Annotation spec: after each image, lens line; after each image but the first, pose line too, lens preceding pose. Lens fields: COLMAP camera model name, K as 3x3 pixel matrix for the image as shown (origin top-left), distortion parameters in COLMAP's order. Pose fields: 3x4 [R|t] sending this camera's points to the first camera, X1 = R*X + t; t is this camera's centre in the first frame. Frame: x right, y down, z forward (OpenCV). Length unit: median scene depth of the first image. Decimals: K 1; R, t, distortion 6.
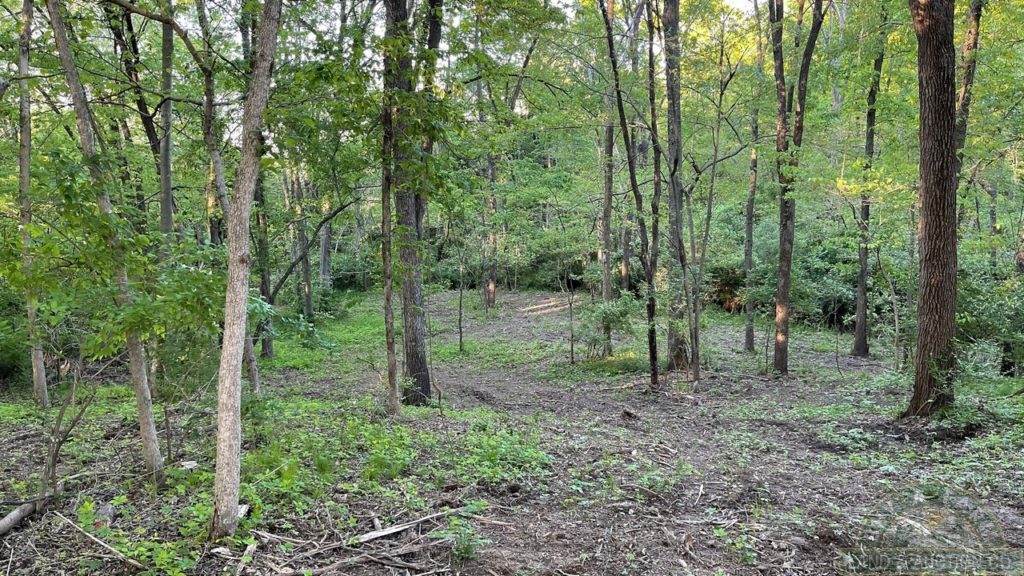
lens RADIAL K [[771.4, 0, 512.3], [0, 771.4, 287.4], [0, 0, 1]] dist [0.070512, -0.087091]
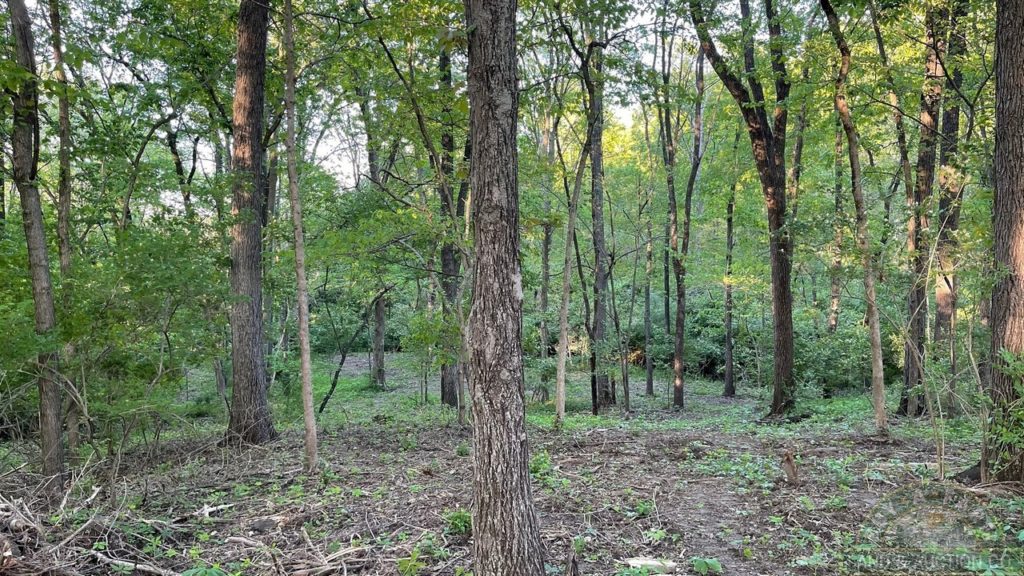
lens RADIAL K [[771.4, 0, 513.6], [0, 771.4, 277.6], [0, 0, 1]] dist [0.070512, -0.087091]
pose [[0.984809, 0.004560, 0.173582, -0.179775], [0.012266, 0.995331, -0.095739, 0.008762], [-0.173208, 0.096414, 0.980155, -0.313102]]
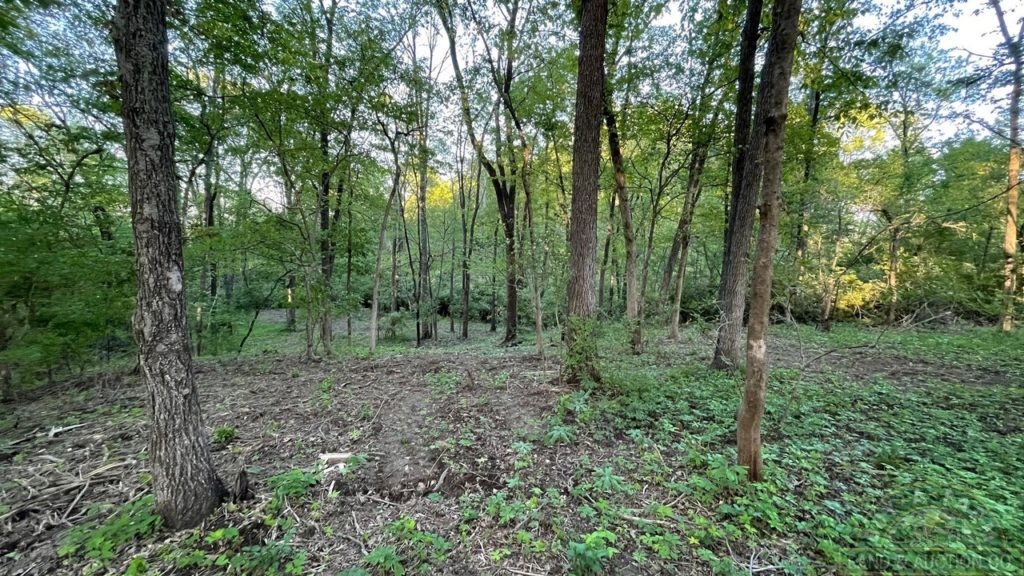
lens RADIAL K [[412.6, 0, 506.8], [0, 412.6, 287.1], [0, 0, 1]] dist [-0.002230, 0.001548]
pose [[0.899477, 0.009081, 0.436874, -0.130973], [0.012165, 0.998876, -0.045811, 0.004361], [-0.436799, 0.046520, 0.898356, -0.300781]]
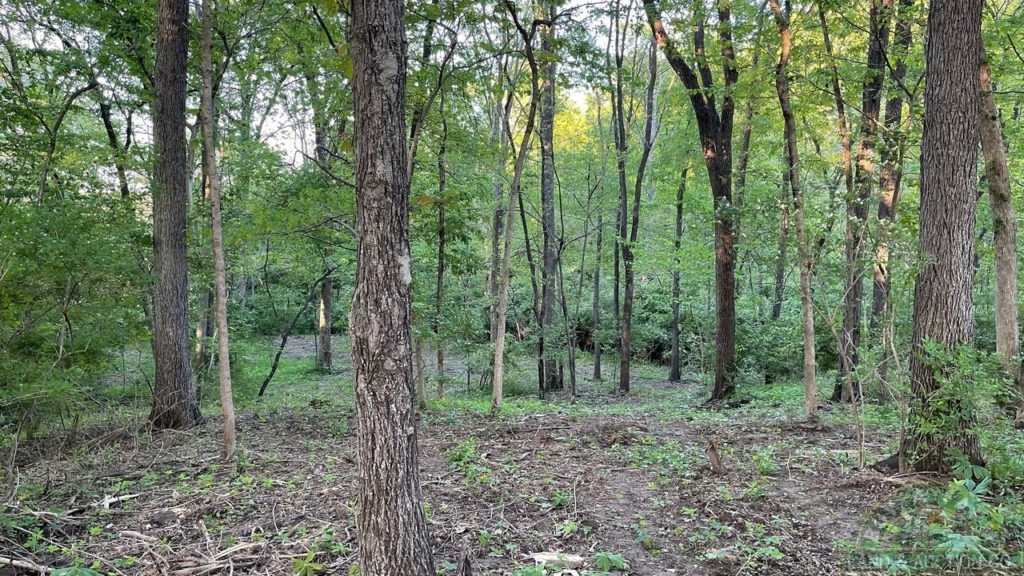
lens RADIAL K [[771.4, 0, 509.5], [0, 771.4, 288.2], [0, 0, 1]] dist [0.070512, -0.087091]
pose [[0.974087, 0.010987, 0.225906, -0.168032], [0.002860, 0.998141, -0.060876, 0.008109], [-0.226155, 0.059945, 0.972245, -0.306137]]
